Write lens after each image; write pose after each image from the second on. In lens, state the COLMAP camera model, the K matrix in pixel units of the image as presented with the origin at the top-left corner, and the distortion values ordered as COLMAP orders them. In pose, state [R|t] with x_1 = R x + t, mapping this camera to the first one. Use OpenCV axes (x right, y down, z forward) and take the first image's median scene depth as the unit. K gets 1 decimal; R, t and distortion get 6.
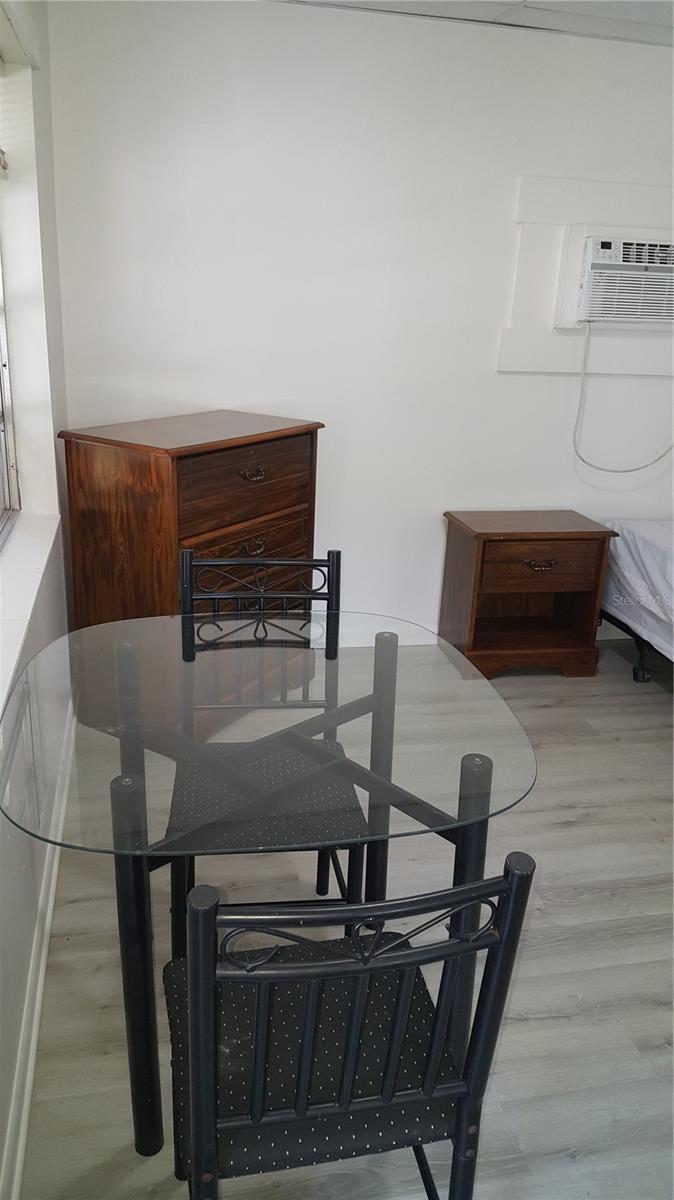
lens RADIAL K [[921.8, 0, 322.9], [0, 921.8, 576.8], [0, 0, 1]] dist [0.094185, -0.082831]
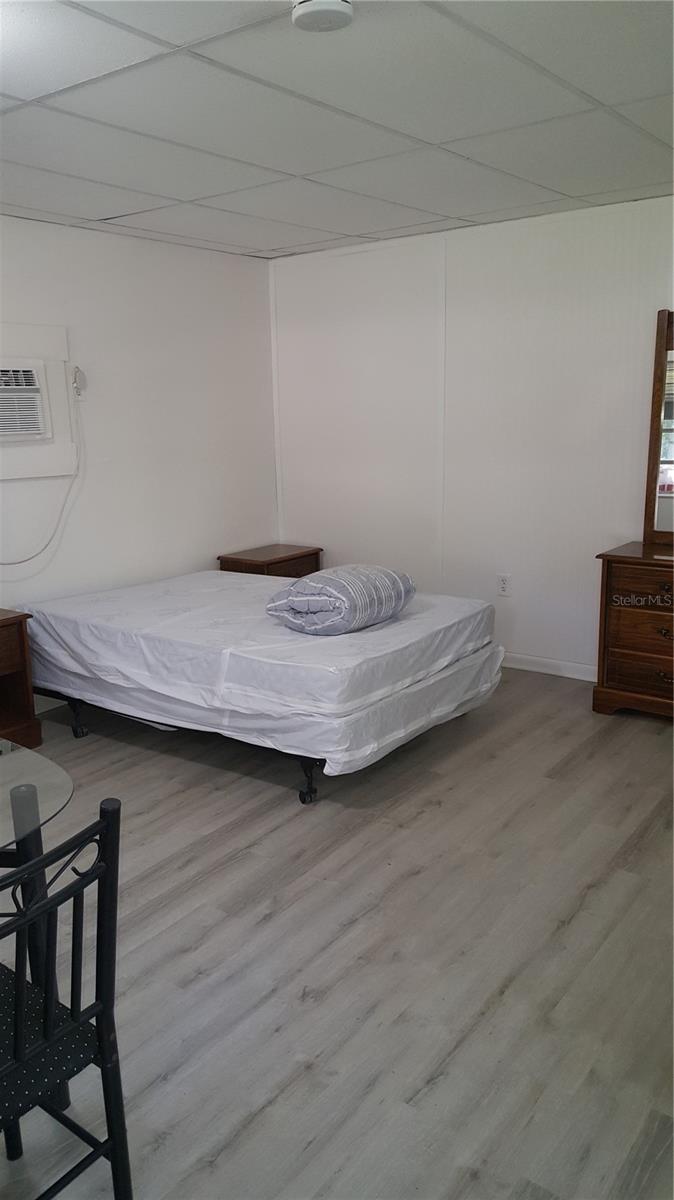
lens RADIAL K [[921.8, 0, 303.7], [0, 921.8, 573.6], [0, 0, 1]] dist [0.094185, -0.082831]
pose [[0.768046, -0.190825, 0.611303, -0.112825], [0.268486, 0.962579, -0.036848, 0.036092], [-0.581395, 0.192427, 0.790538, -0.104645]]
